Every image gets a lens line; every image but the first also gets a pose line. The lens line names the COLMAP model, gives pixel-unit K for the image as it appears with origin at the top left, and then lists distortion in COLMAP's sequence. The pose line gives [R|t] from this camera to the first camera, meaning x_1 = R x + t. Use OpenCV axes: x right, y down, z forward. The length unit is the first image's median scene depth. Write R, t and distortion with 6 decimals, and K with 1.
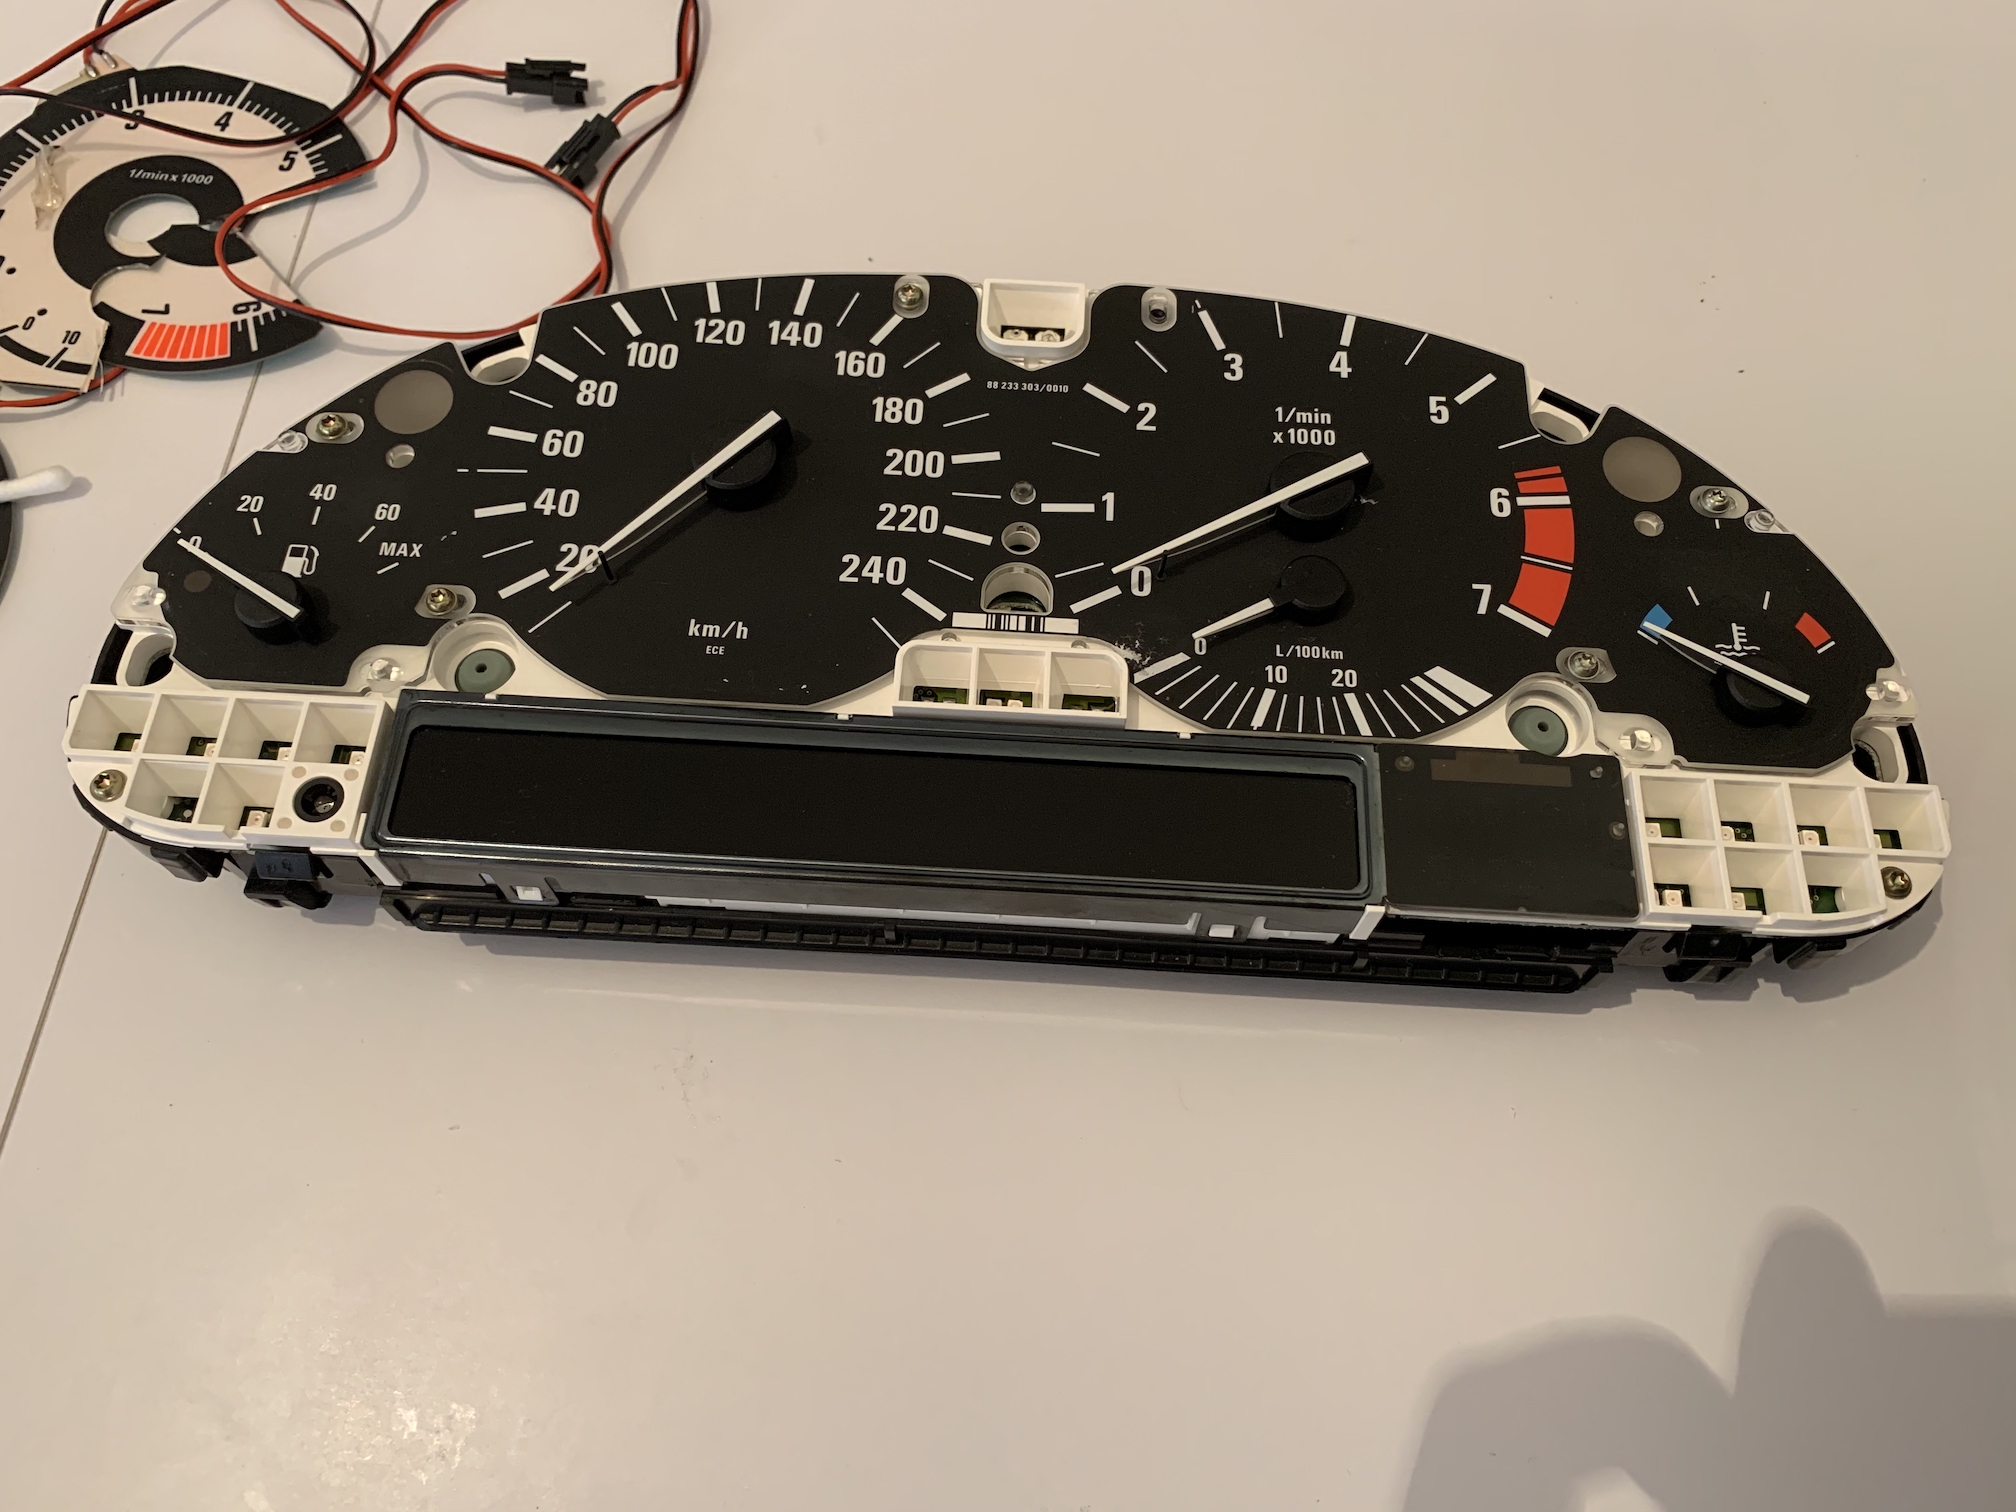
lens RADIAL K [[1516.4, 0, 1008.0], [0, 1516.4, 756.0], [0, 0, 1]] dist [0.154013, -0.003141]
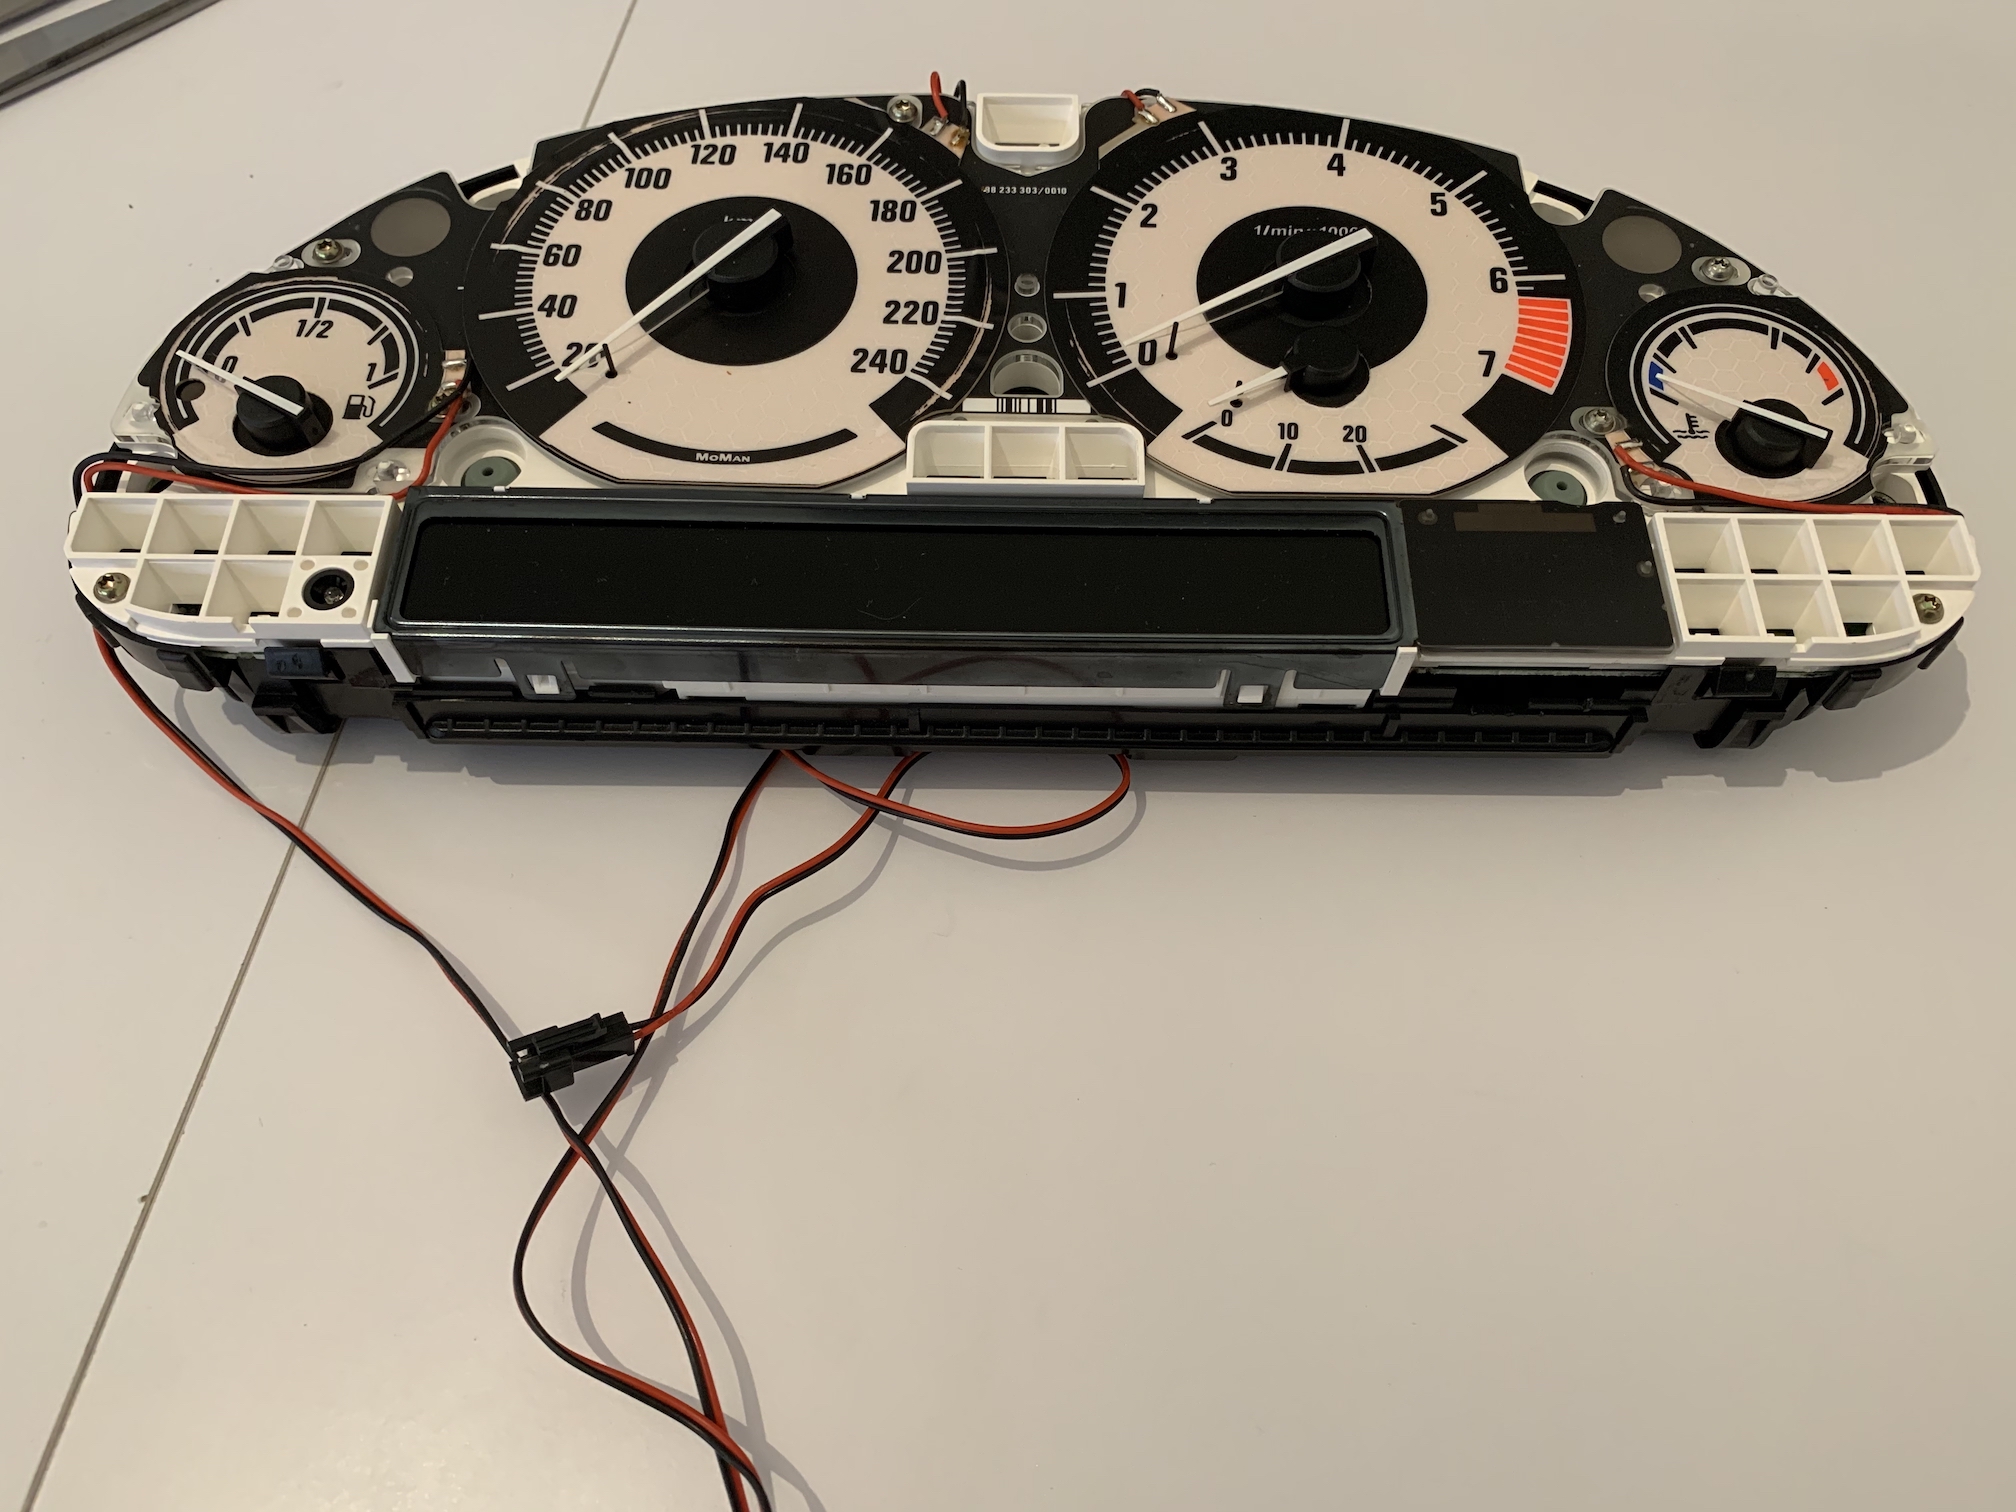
lens RADIAL K [[1516.4, 0, 1008.0], [0, 1516.4, 756.0], [0, 0, 1]] dist [0.154013, -0.003141]
pose [[0.998903, -0.044456, 0.014728, -0.032694], [0.045433, 0.996186, -0.074494, 0.218699], [-0.011360, 0.075081, 0.997113, 0.022498]]
